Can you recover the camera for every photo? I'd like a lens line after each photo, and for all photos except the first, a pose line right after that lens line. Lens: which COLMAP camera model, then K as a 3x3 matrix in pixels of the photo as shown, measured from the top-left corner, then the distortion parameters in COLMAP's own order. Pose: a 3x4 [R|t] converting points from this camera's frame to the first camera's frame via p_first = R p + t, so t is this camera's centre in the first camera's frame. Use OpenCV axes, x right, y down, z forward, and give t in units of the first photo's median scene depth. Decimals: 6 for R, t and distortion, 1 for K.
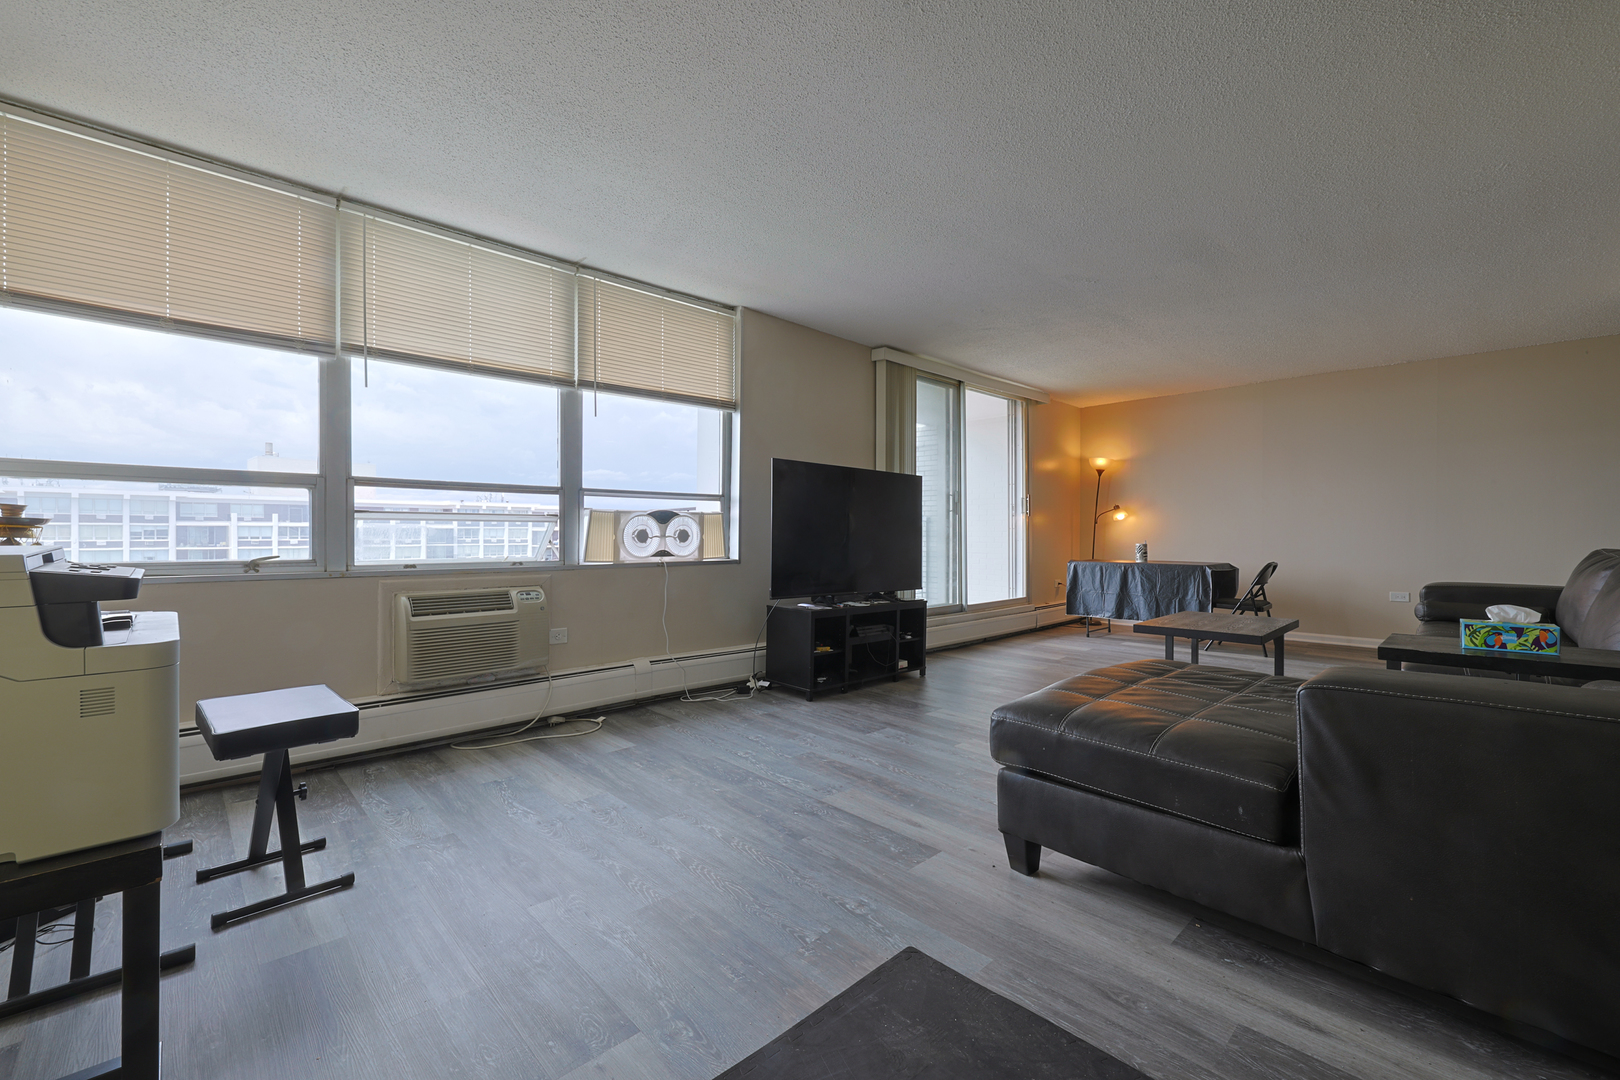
lens RADIAL K [[679.5, 0, 799.8], [0, 679.5, 537.4], [0, 0, 1]] dist [0.000375, 0.000253]
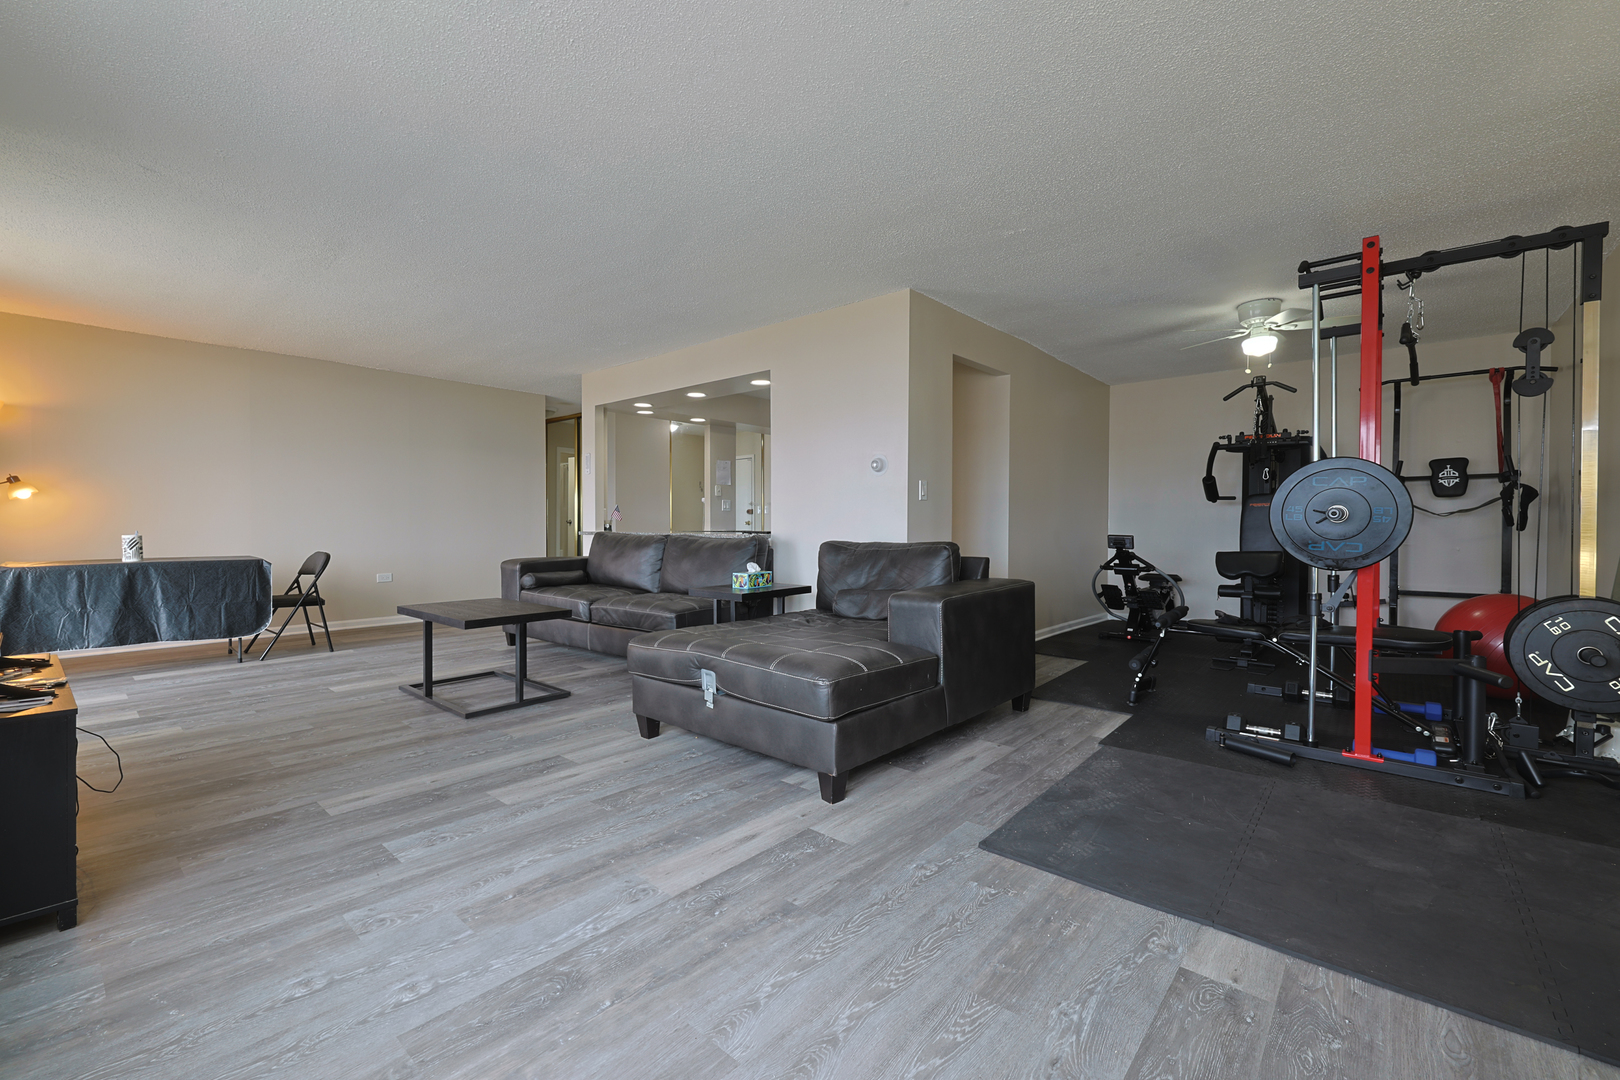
lens RADIAL K [[679.5, 0, 804.8], [0, 679.5, 530.5], [0, 0, 1]] dist [0.000375, 0.000253]
pose [[-0.103950, -0.012426, 0.994505, -0.757554], [0.002407, 0.999916, 0.012745, -0.008883], [-0.994580, 0.003719, -0.103912, 1.022826]]
